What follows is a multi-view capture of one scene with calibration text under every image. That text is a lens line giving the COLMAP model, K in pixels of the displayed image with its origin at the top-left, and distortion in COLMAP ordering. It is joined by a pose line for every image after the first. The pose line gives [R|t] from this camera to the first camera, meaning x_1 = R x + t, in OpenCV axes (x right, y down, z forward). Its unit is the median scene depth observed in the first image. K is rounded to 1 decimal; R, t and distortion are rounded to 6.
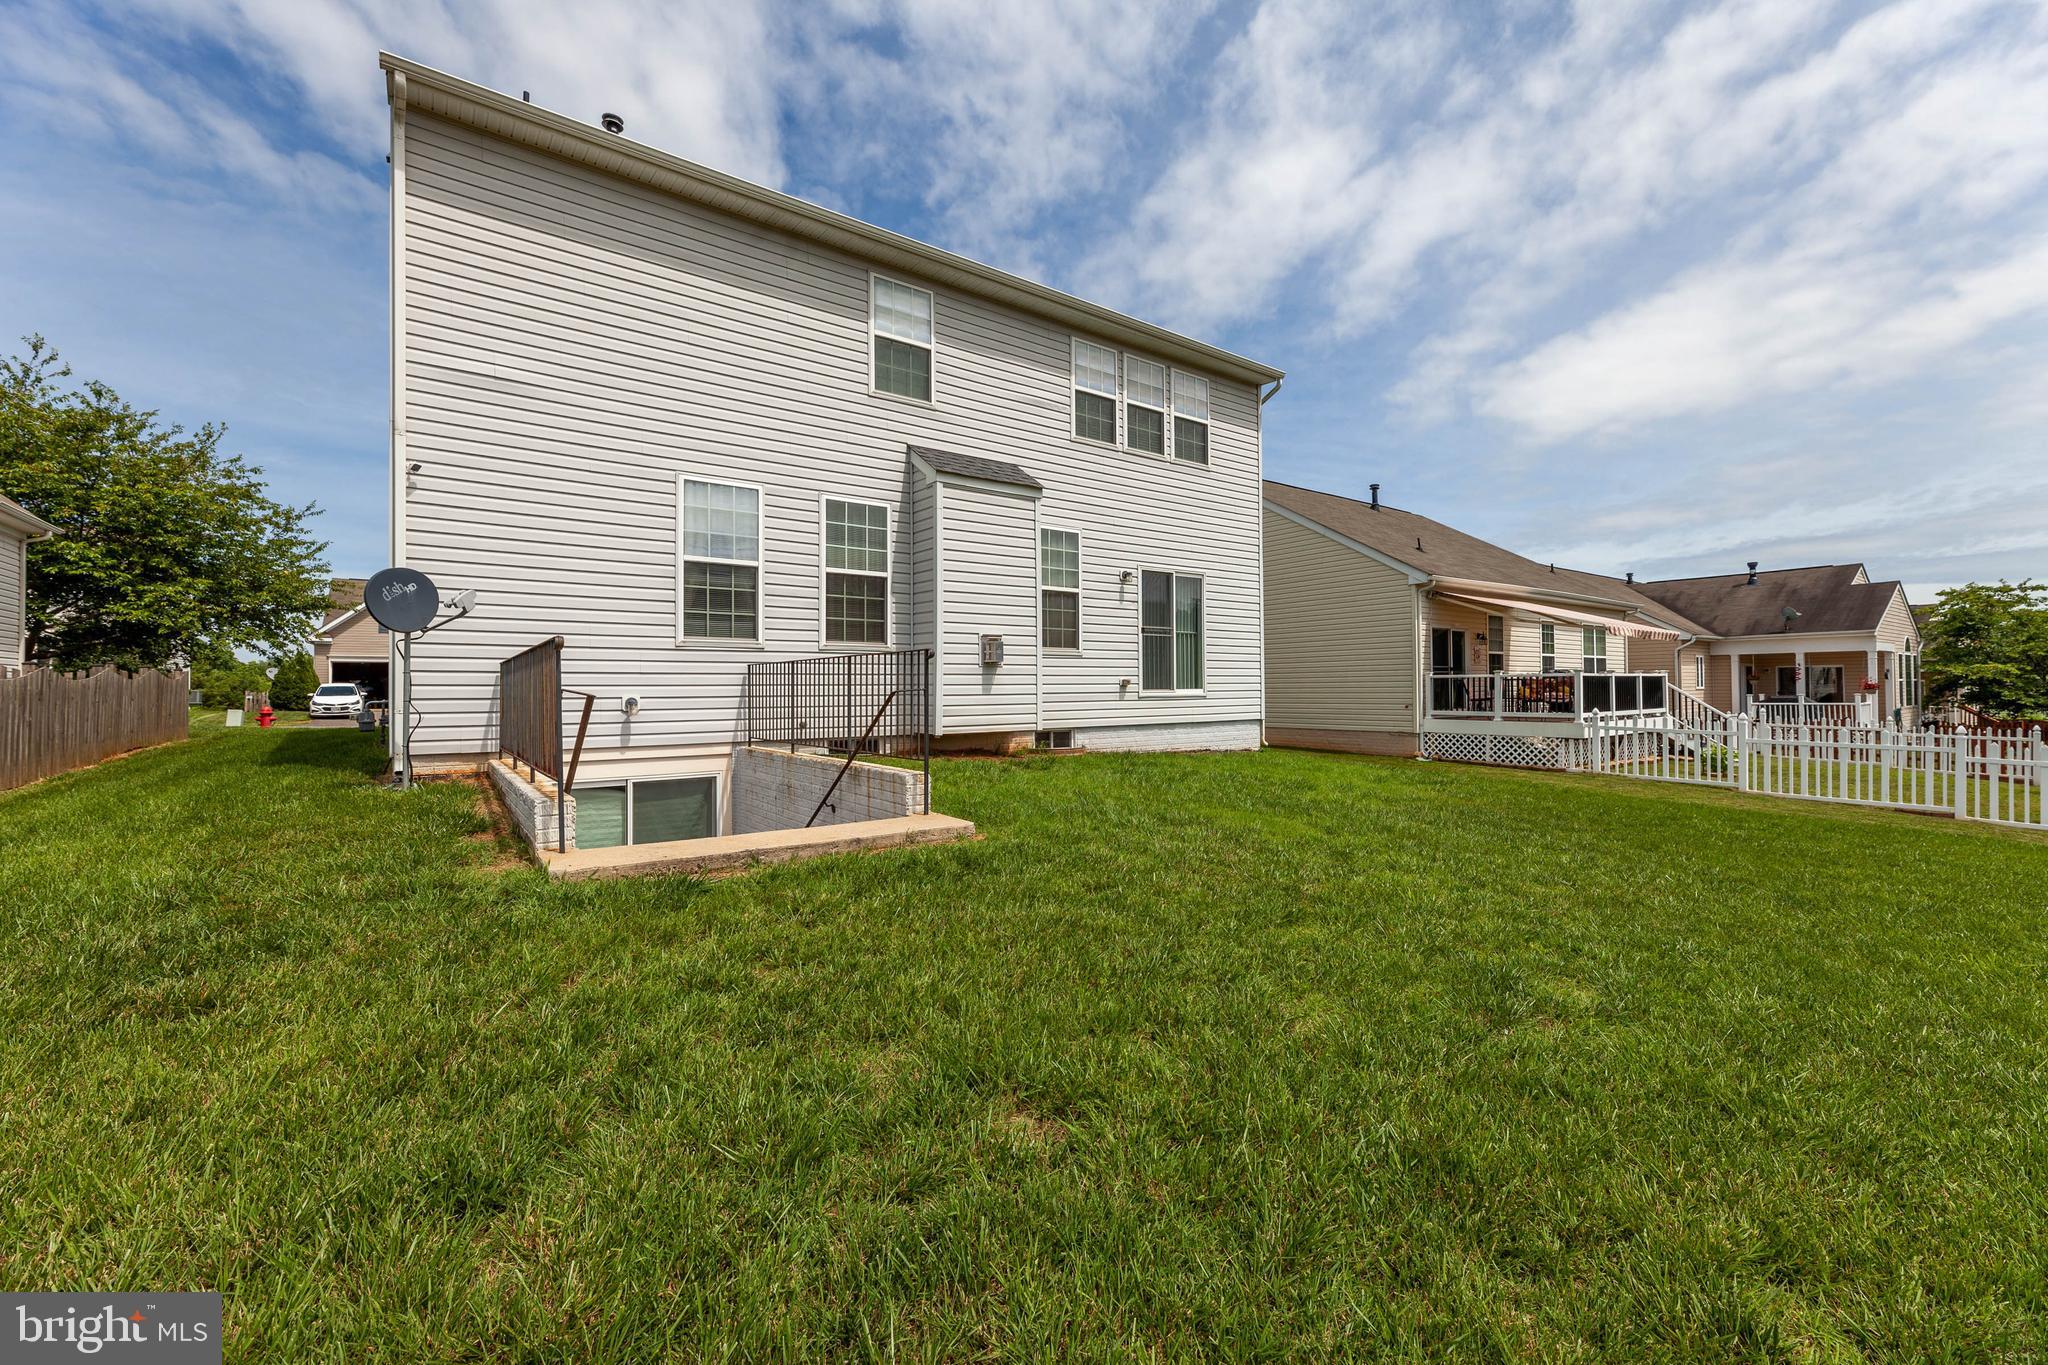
lens RADIAL K [[839.5, 0, 1020.1], [0, 839.5, 666.4], [0, 0, 1]] dist [0.000920, -0.000093]
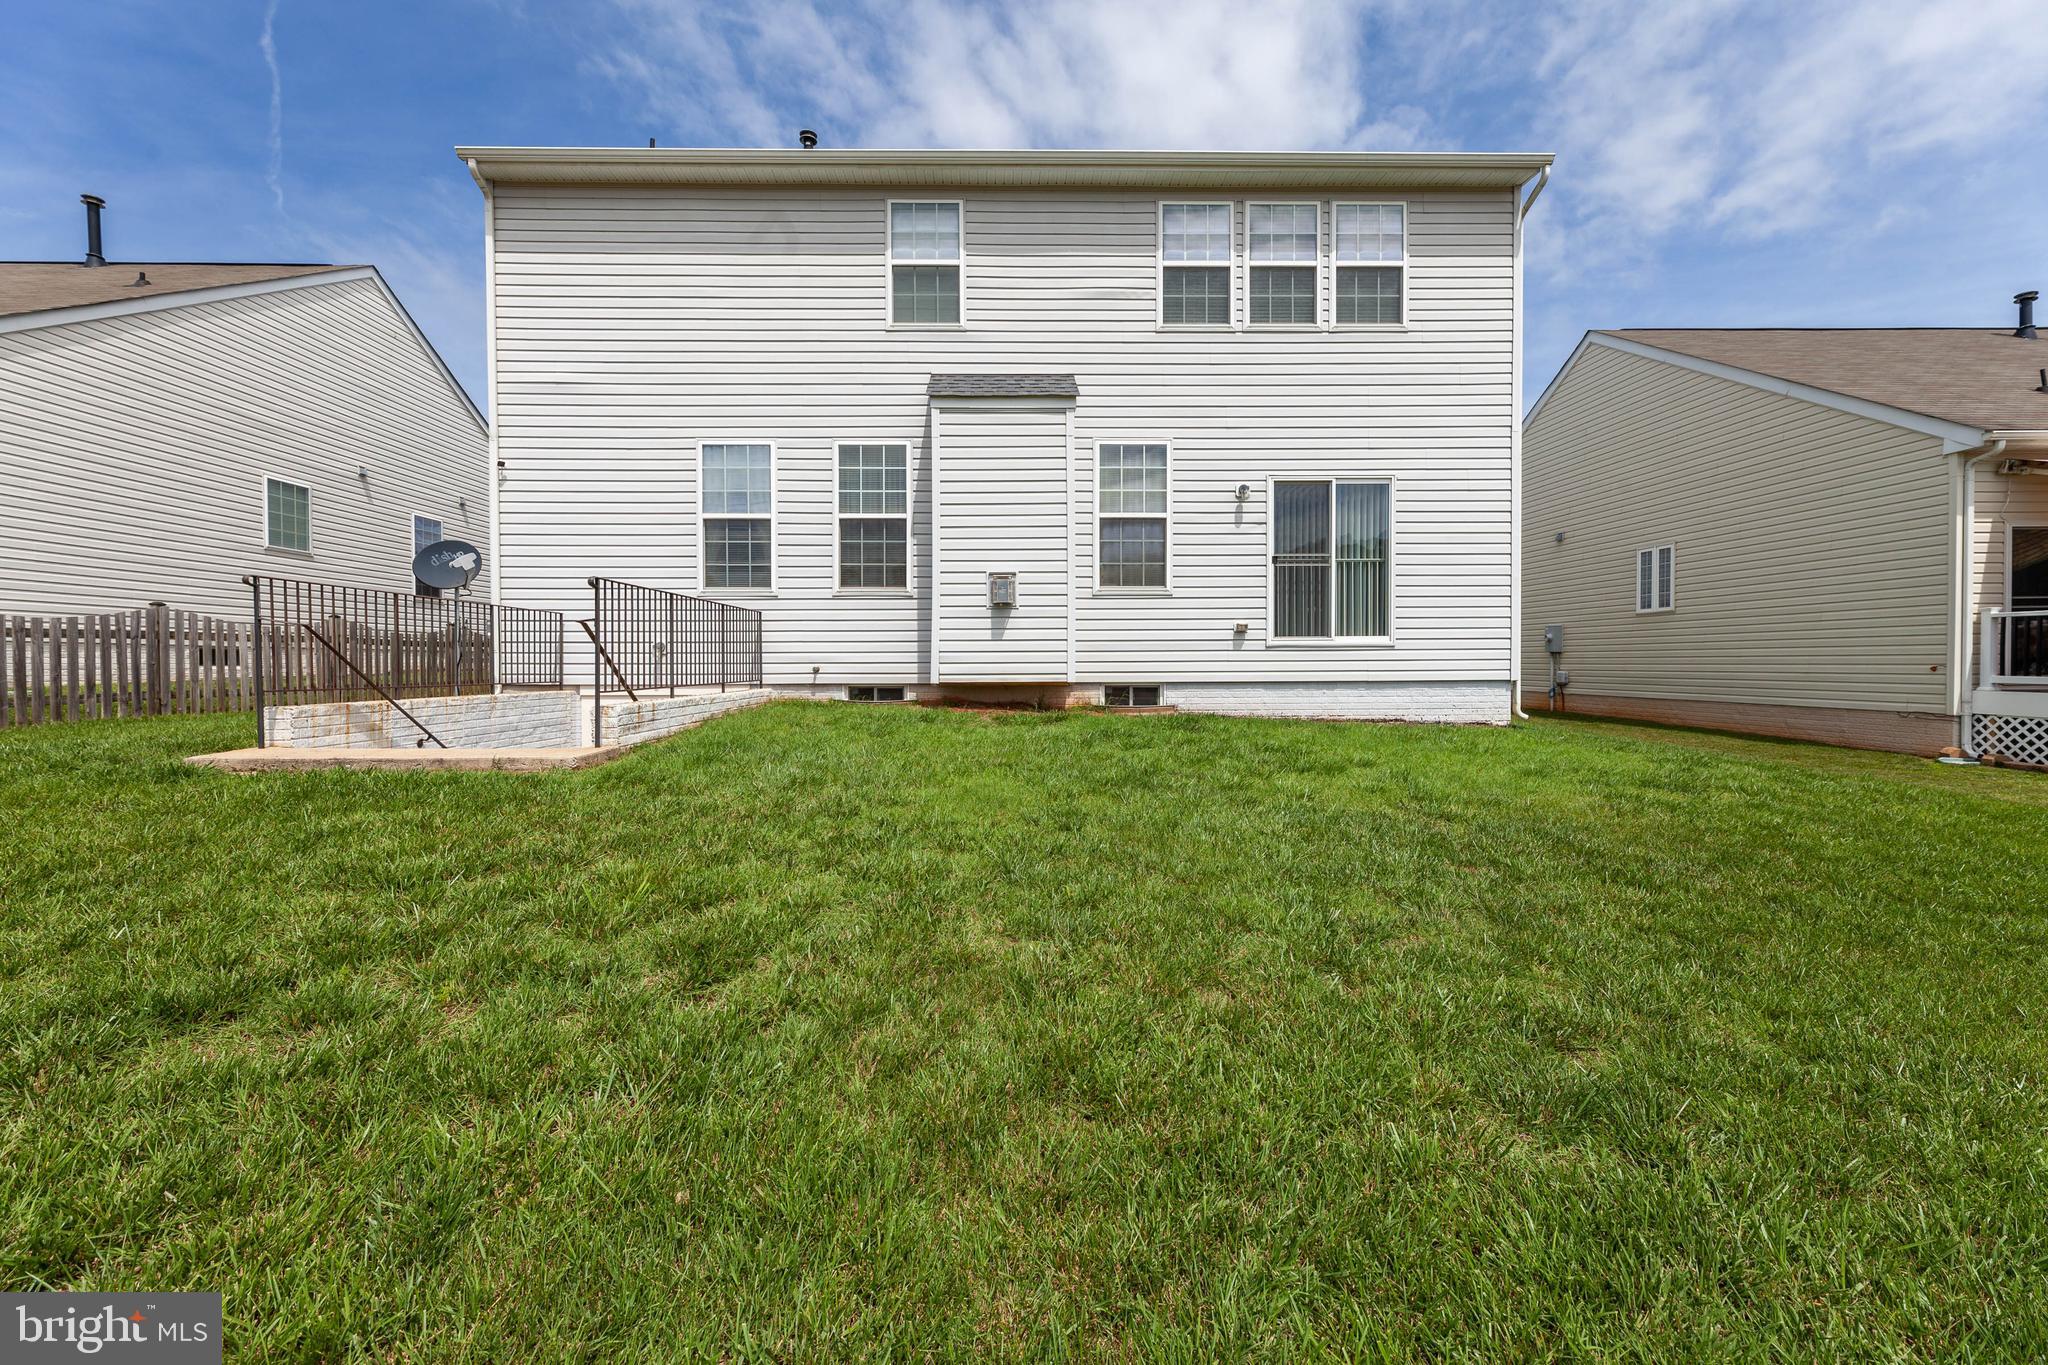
lens RADIAL K [[839.5, 0, 1020.1], [0, 839.5, 666.4], [0, 0, 1]] dist [0.000920, -0.000093]
pose [[0.812624, 0.007549, -0.582740, 0.430953], [0.013803, 0.999386, 0.032195, 0.028522], [0.582625, -0.034206, 0.812021, 0.248455]]
